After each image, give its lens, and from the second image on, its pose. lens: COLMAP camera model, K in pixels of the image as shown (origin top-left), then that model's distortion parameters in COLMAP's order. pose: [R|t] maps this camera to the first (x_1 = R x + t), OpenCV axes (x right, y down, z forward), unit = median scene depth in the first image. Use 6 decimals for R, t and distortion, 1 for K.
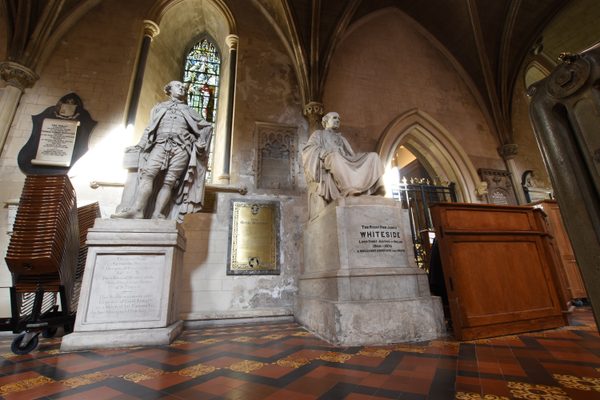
lens RADIAL K [[263.8, 0, 298.7], [0, 263.8, 201.5], [0, 0, 1]] dist [-0.026078, -0.000121]
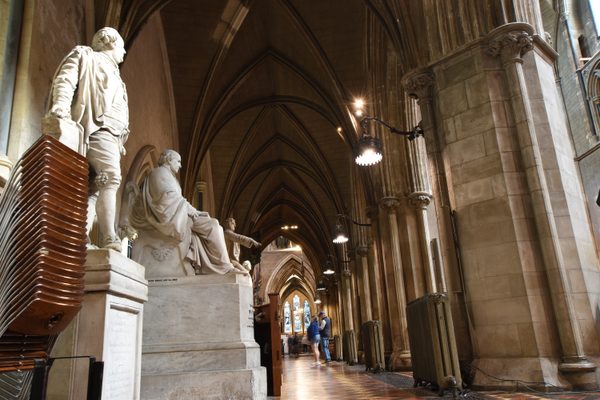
lens RADIAL K [[487.9, 0, 300.8], [0, 487.9, 202.7], [0, 0, 1]] dist [0.000737, 0.025983]
pose [[0.232950, 0.294861, 0.926710, -1.756575], [-0.238806, 0.941093, -0.239408, 0.129673], [-0.942712, -0.165534, 0.289642, 0.234746]]
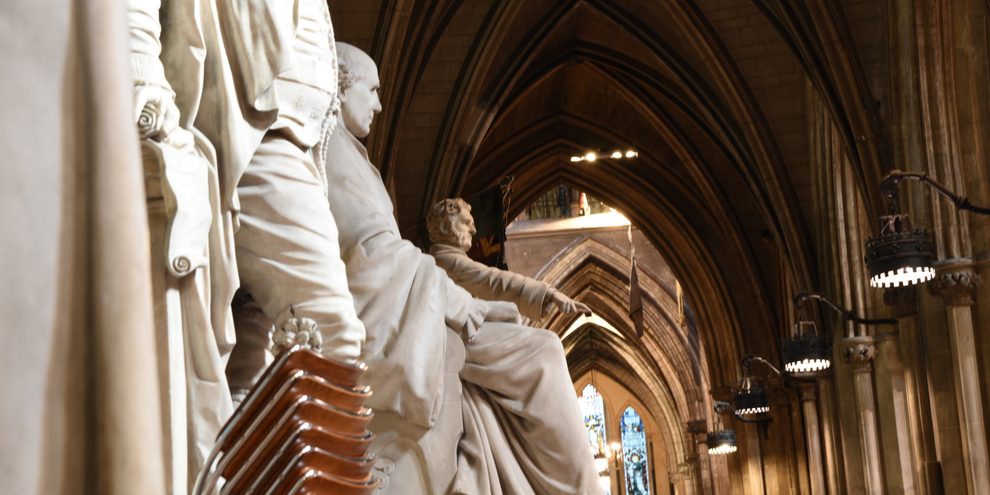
lens RADIAL K [[2014.5, 0, 494.0], [0, 2014.5, 246.5], [0, 0, 1]] dist [0.171649, 0.000000]
pose [[0.276027, 0.167140, 0.946506, -1.999863], [-0.219344, 0.969732, -0.107275, -0.063877], [-0.935787, -0.177999, 0.304334, 0.588153]]
